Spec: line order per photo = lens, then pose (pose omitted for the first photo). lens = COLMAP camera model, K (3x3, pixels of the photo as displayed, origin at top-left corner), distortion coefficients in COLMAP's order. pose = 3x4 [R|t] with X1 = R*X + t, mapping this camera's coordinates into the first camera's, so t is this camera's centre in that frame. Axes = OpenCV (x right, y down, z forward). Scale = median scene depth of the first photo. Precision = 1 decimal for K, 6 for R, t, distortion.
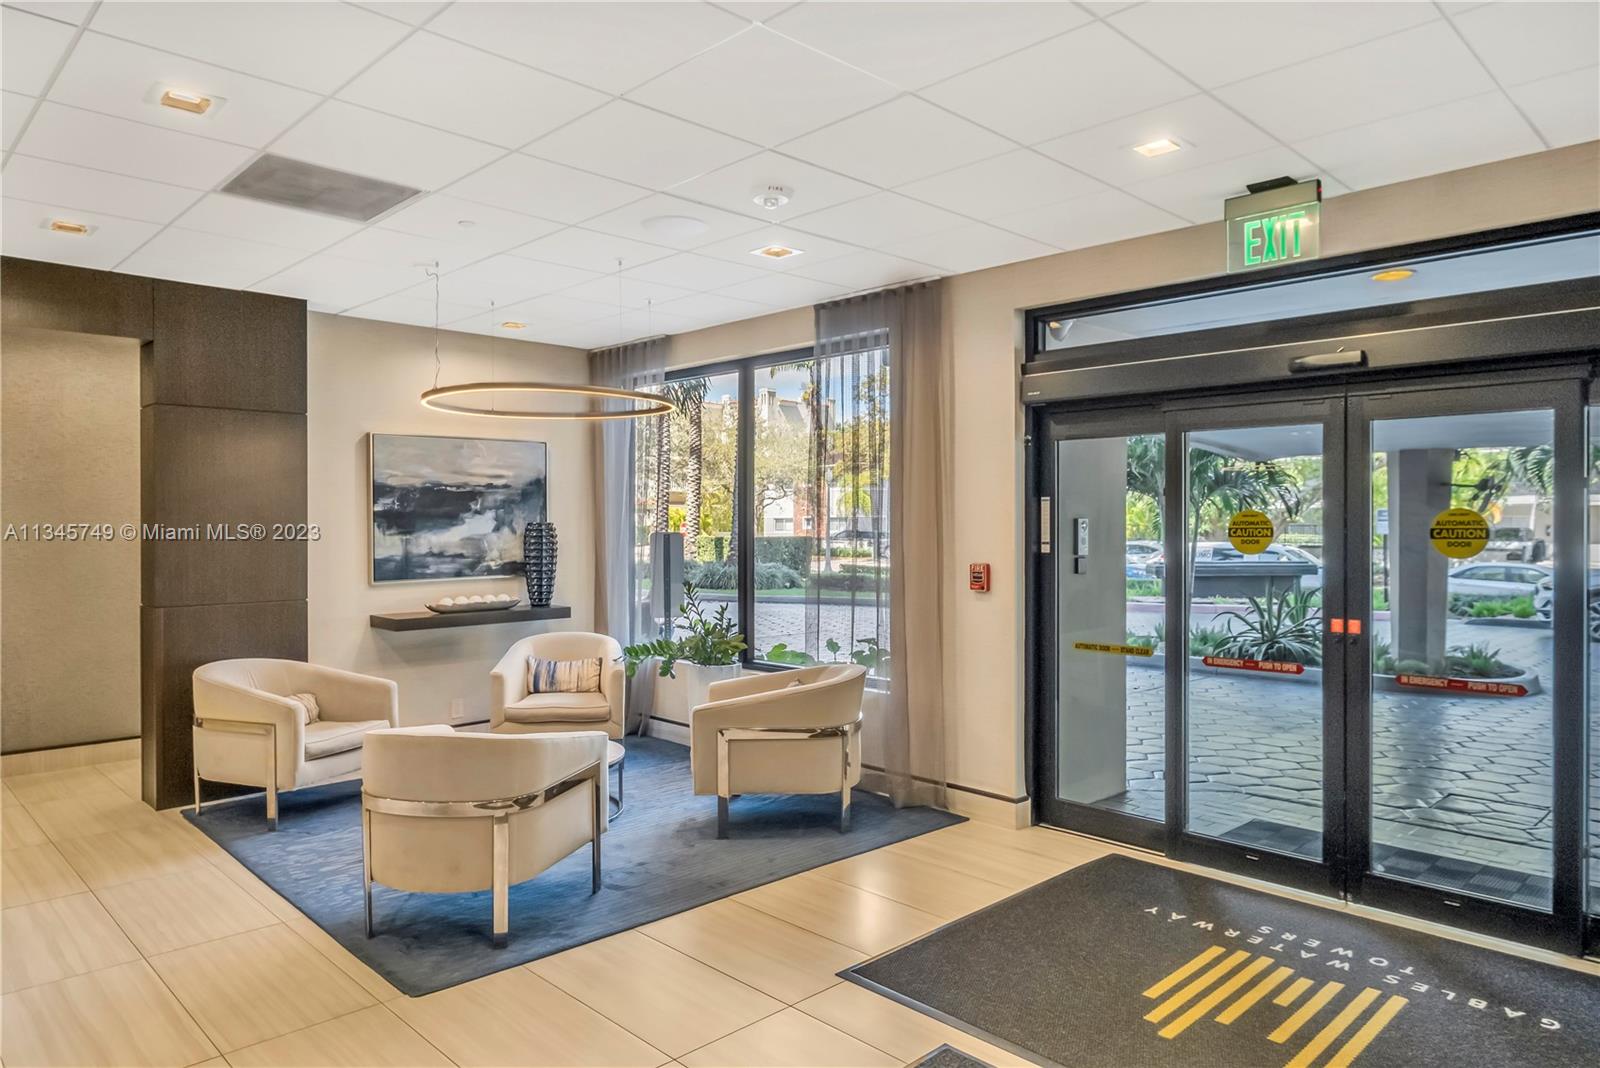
lens RADIAL K [[1016.9, 0, 796.8], [0, 1016.9, 531.2], [0, 0, 1]] dist [0.002613, 0.000259]
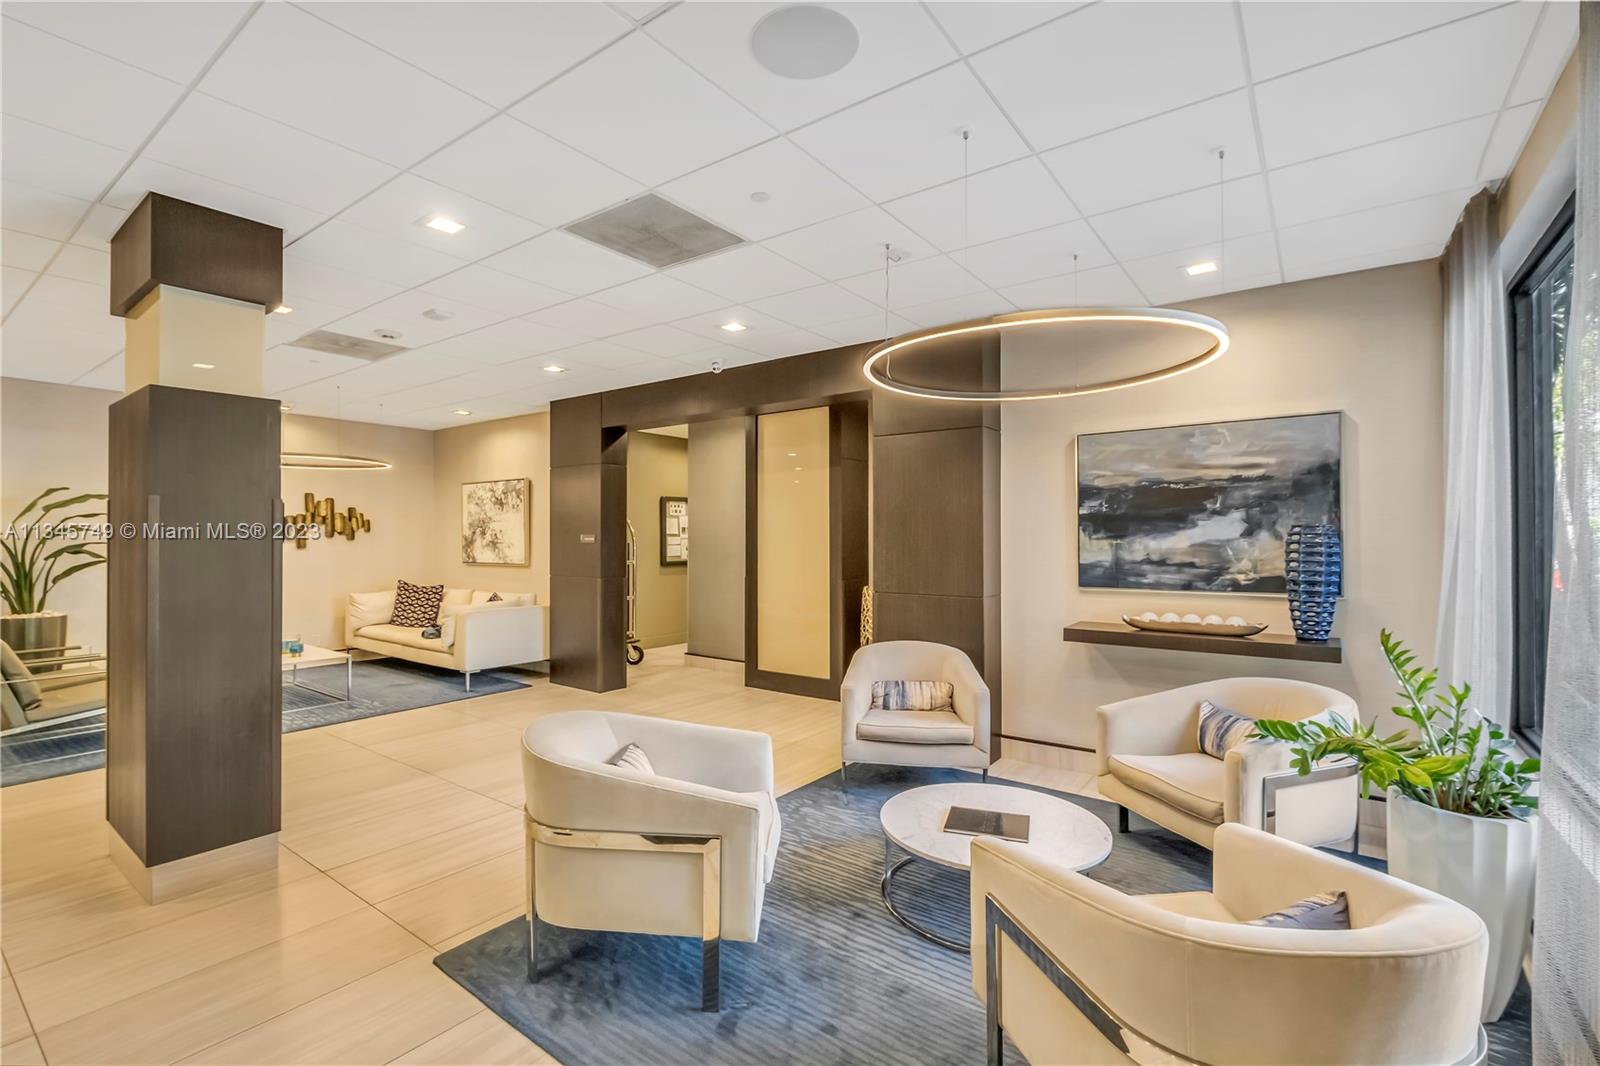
lens RADIAL K [[710.4, 0, 795.2], [0, 710.4, 536.0], [0, 0, 1]] dist [0.005309, 0.000231]
pose [[0.145466, 0.007855, -0.989332, 0.204338], [-0.003304, 0.999967, 0.007454, -0.003128], [0.989358, 0.002184, 0.145487, 0.595786]]
